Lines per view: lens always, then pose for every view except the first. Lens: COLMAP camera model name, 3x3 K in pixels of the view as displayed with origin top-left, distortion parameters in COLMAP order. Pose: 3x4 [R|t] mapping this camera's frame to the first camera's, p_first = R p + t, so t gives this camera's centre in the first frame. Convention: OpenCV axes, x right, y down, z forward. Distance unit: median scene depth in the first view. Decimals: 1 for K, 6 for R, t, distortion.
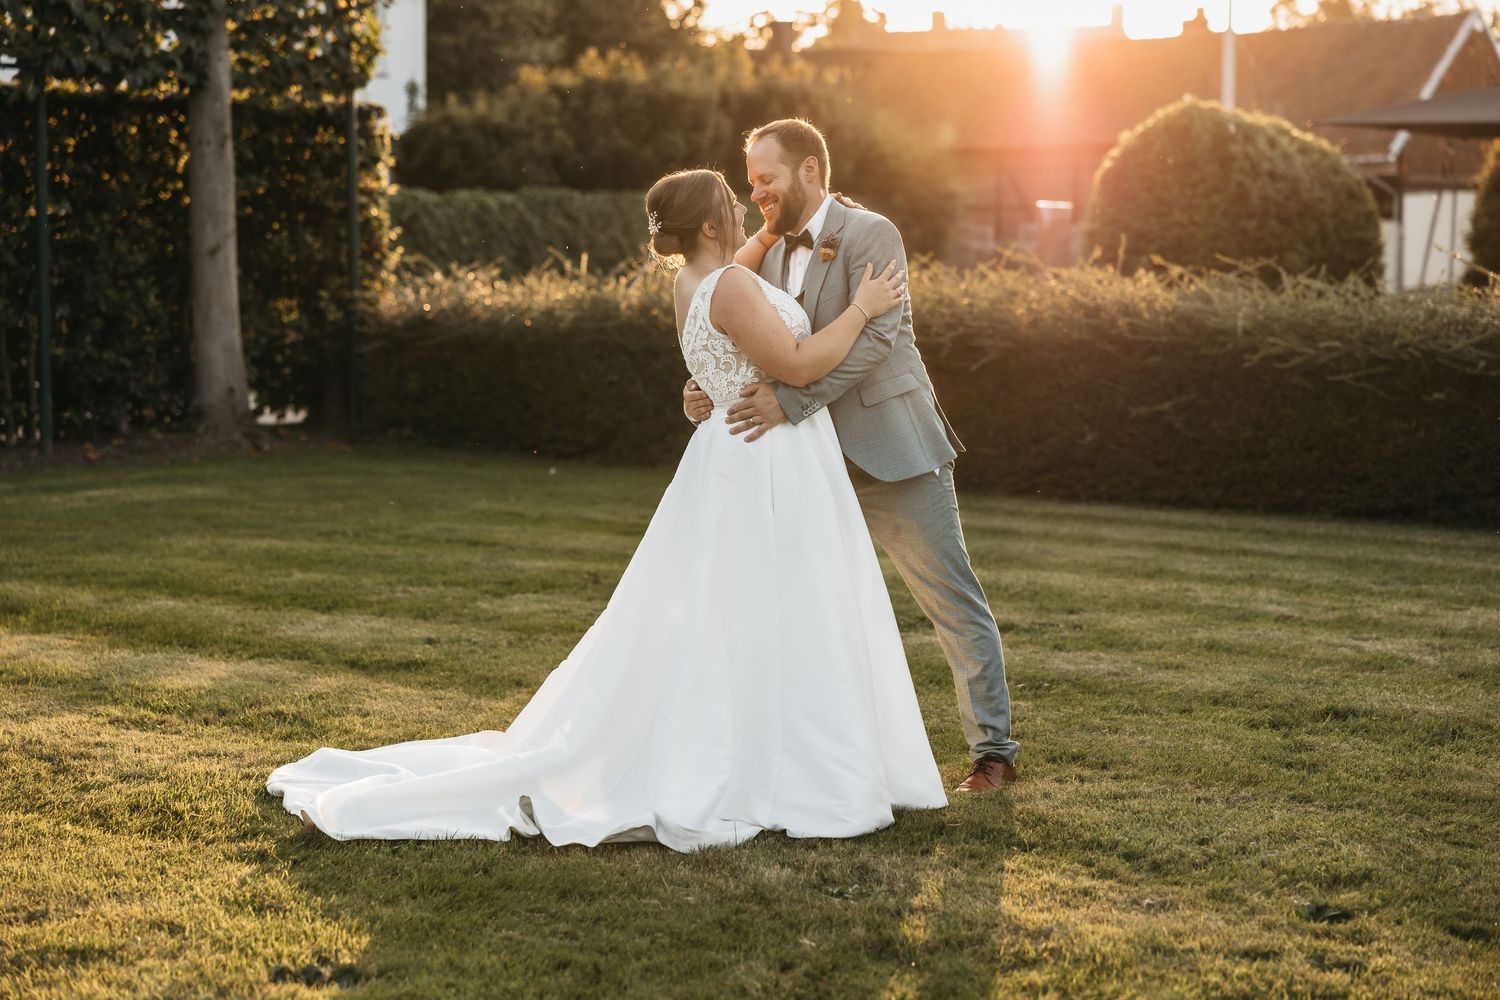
lens RADIAL K [[2875.4, 0, 726.7], [0, 2875.4, 505.1], [0, 0, 1]] dist [0.009926, 0.073560]
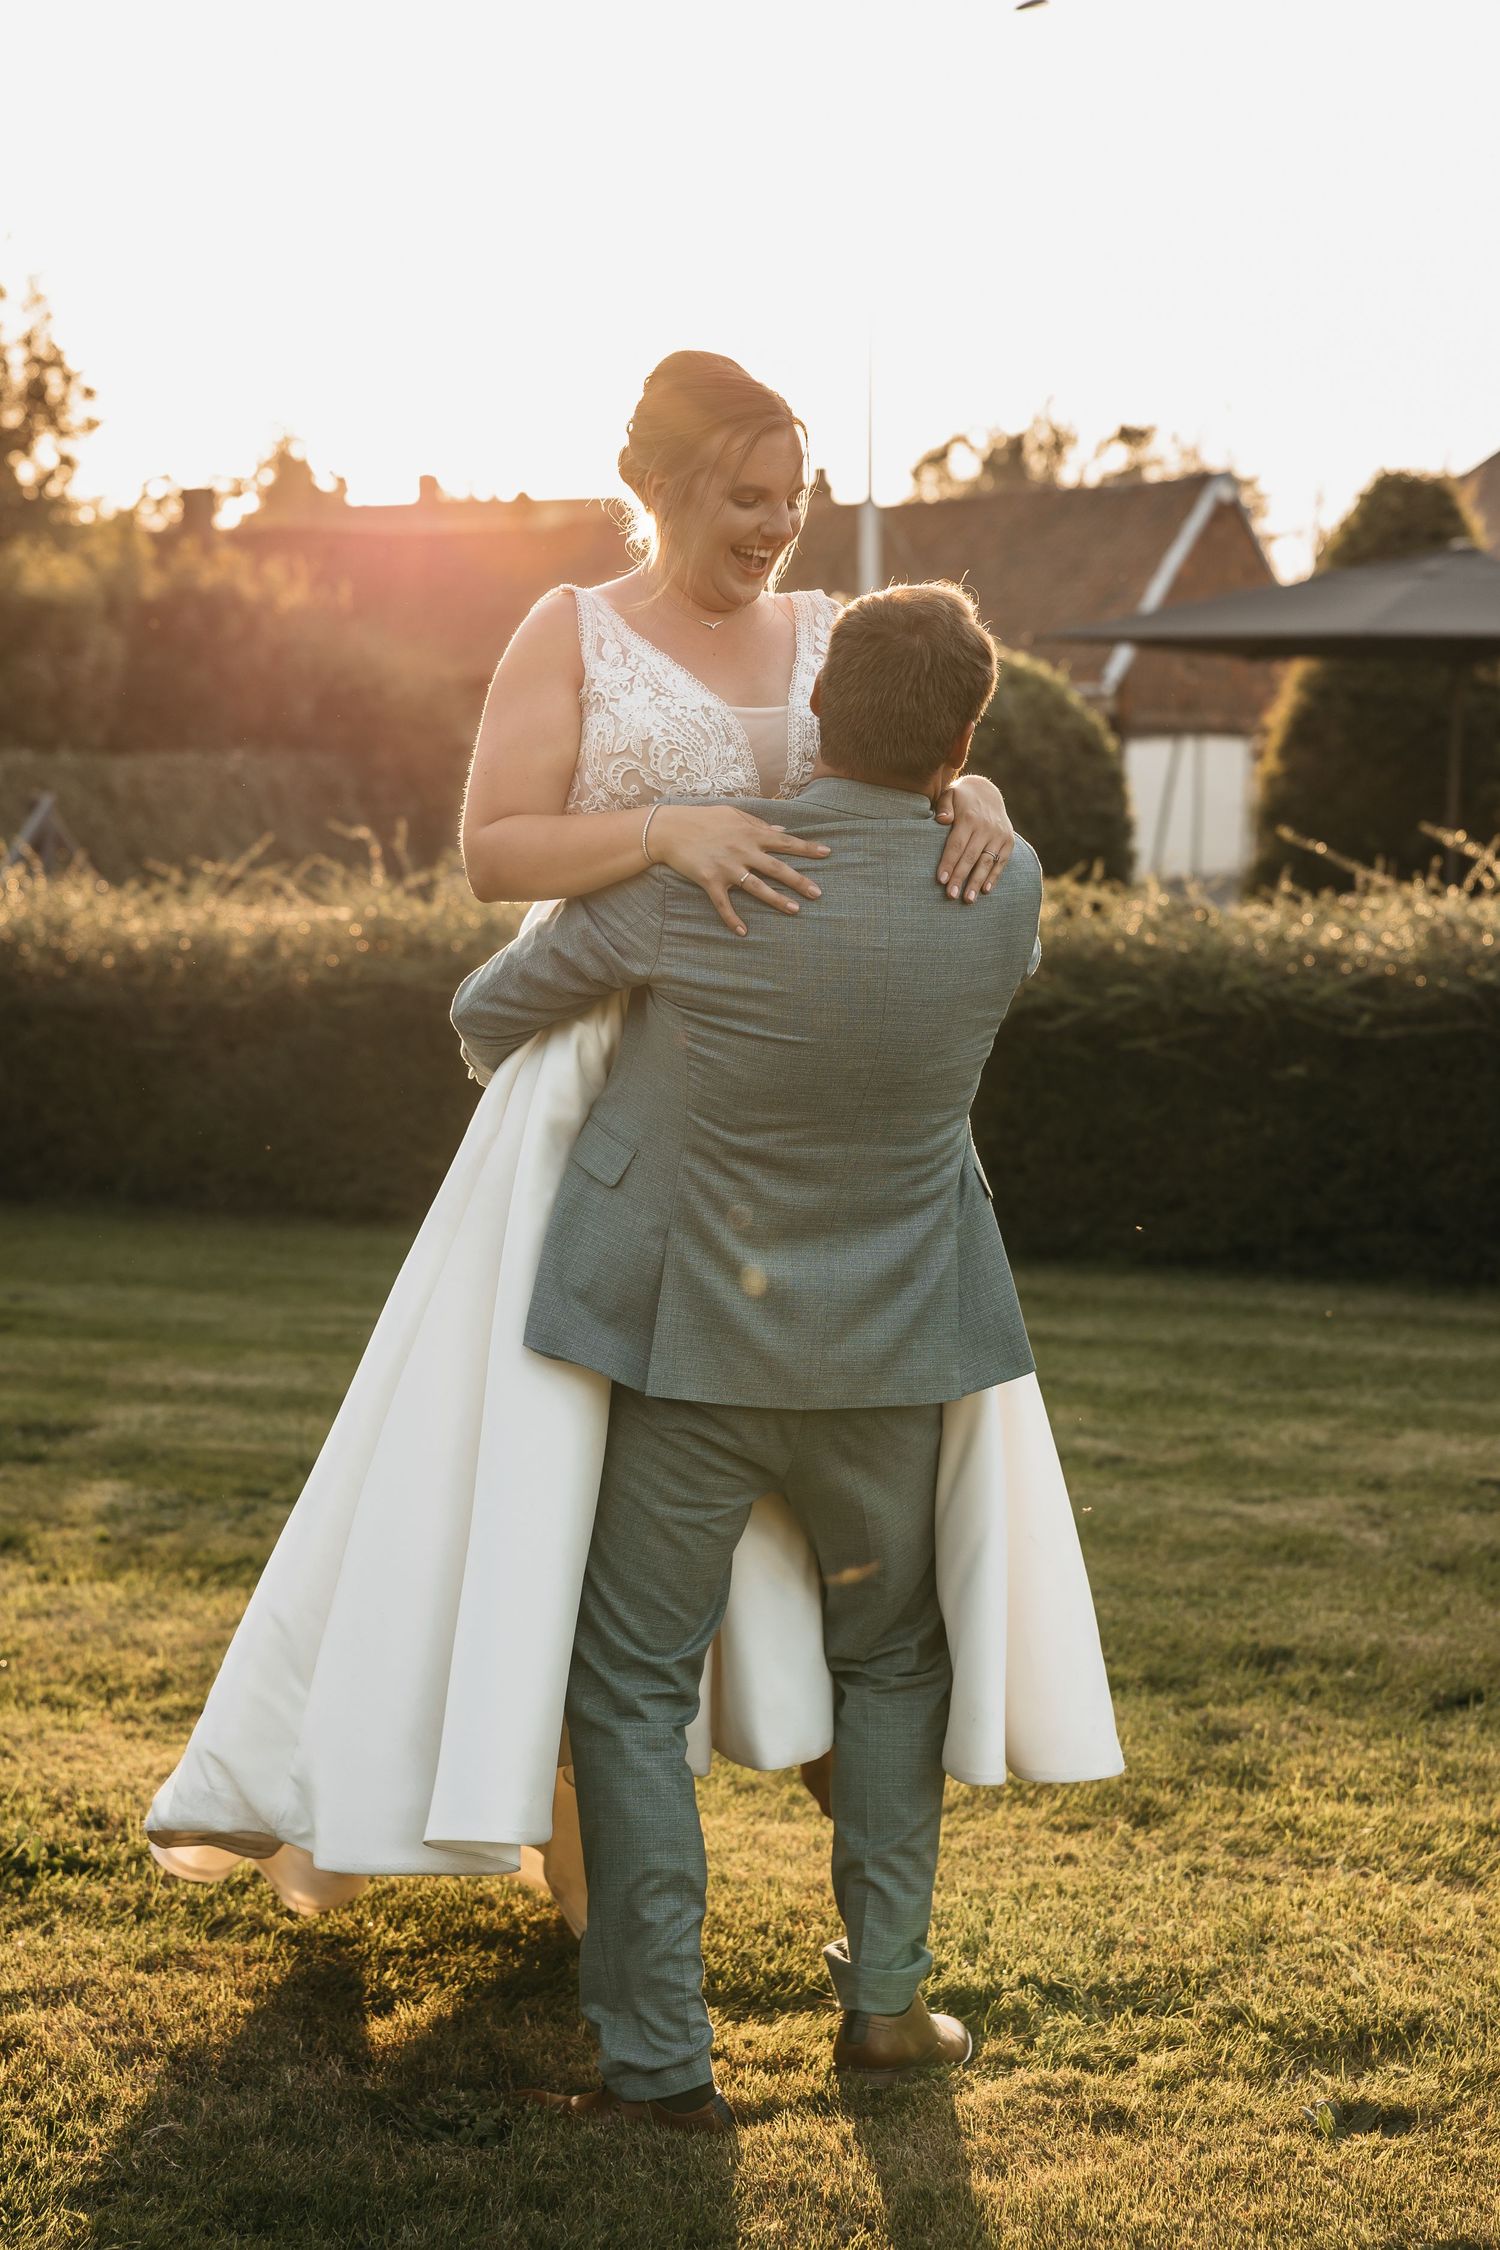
lens RADIAL K [[4285.5, 0, 694.0], [0, 4285.5, 1121.8], [0, 0, 1]] dist [0.033285, -0.011169]
pose [[0.990939, -0.020325, 0.132766, -0.005373], [0.023035, 0.999556, -0.018909, -0.009852], [-0.132322, 0.021796, 0.990967, 0.074363]]
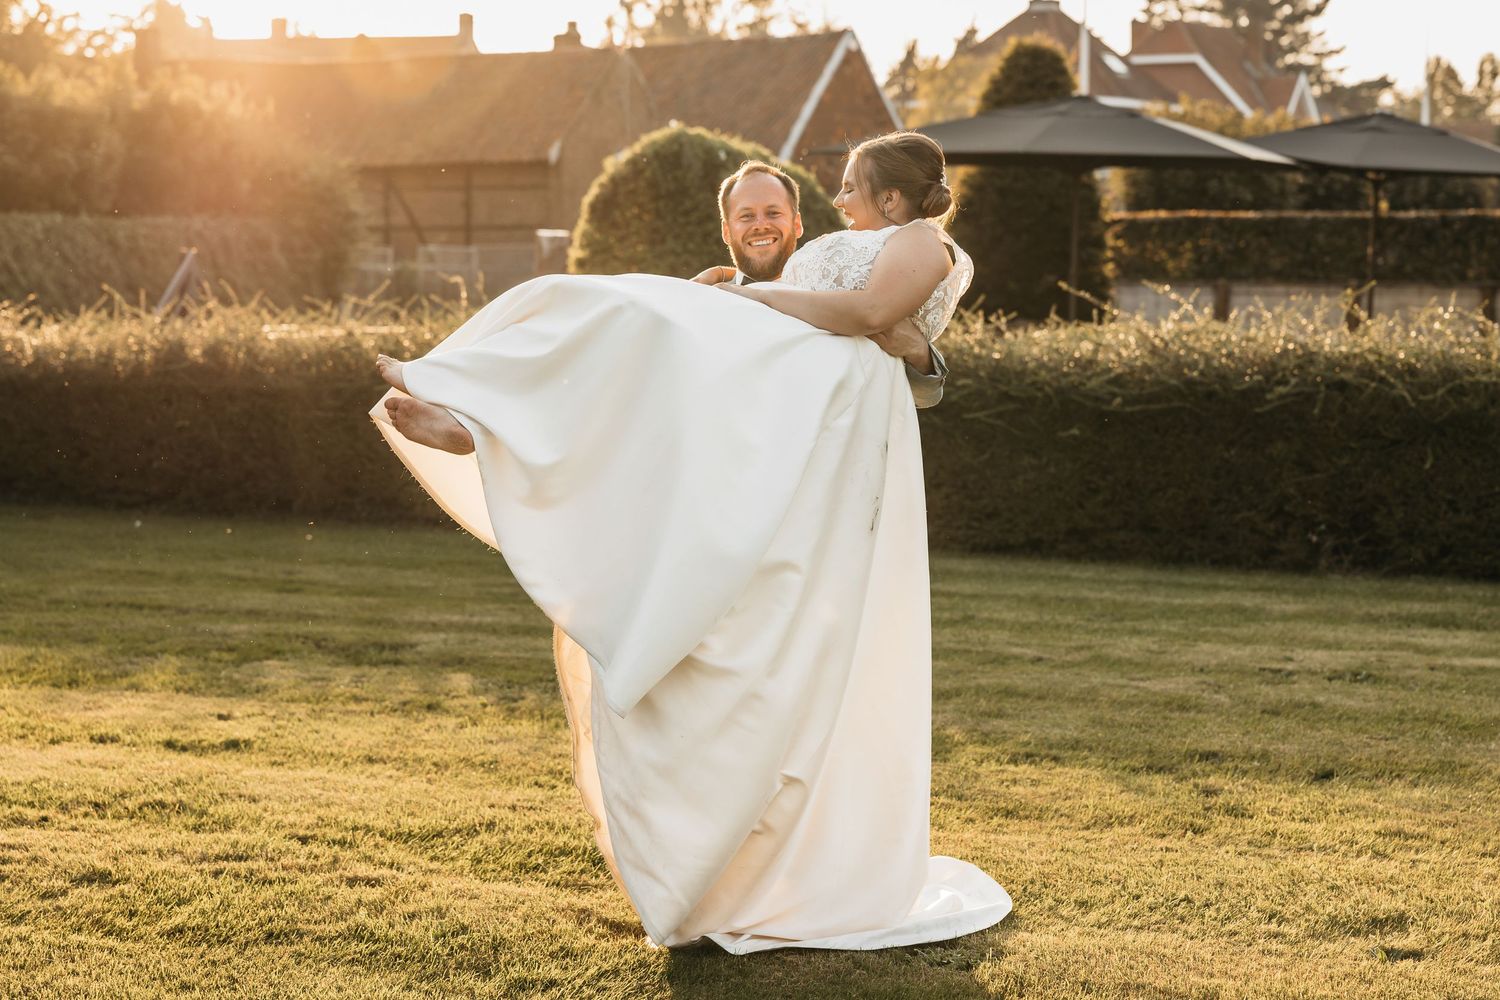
lens RADIAL K [[2984.5, 0, 750.2], [0, 2984.5, 534.0], [0, 0, 1]] dist [0.028833, -0.101633]
pose [[0.972337, -0.024170, 0.232329, -0.088400], [0.023960, 0.999706, 0.003729, -0.006940], [-0.232351, 0.001941, 0.972630, -0.000971]]
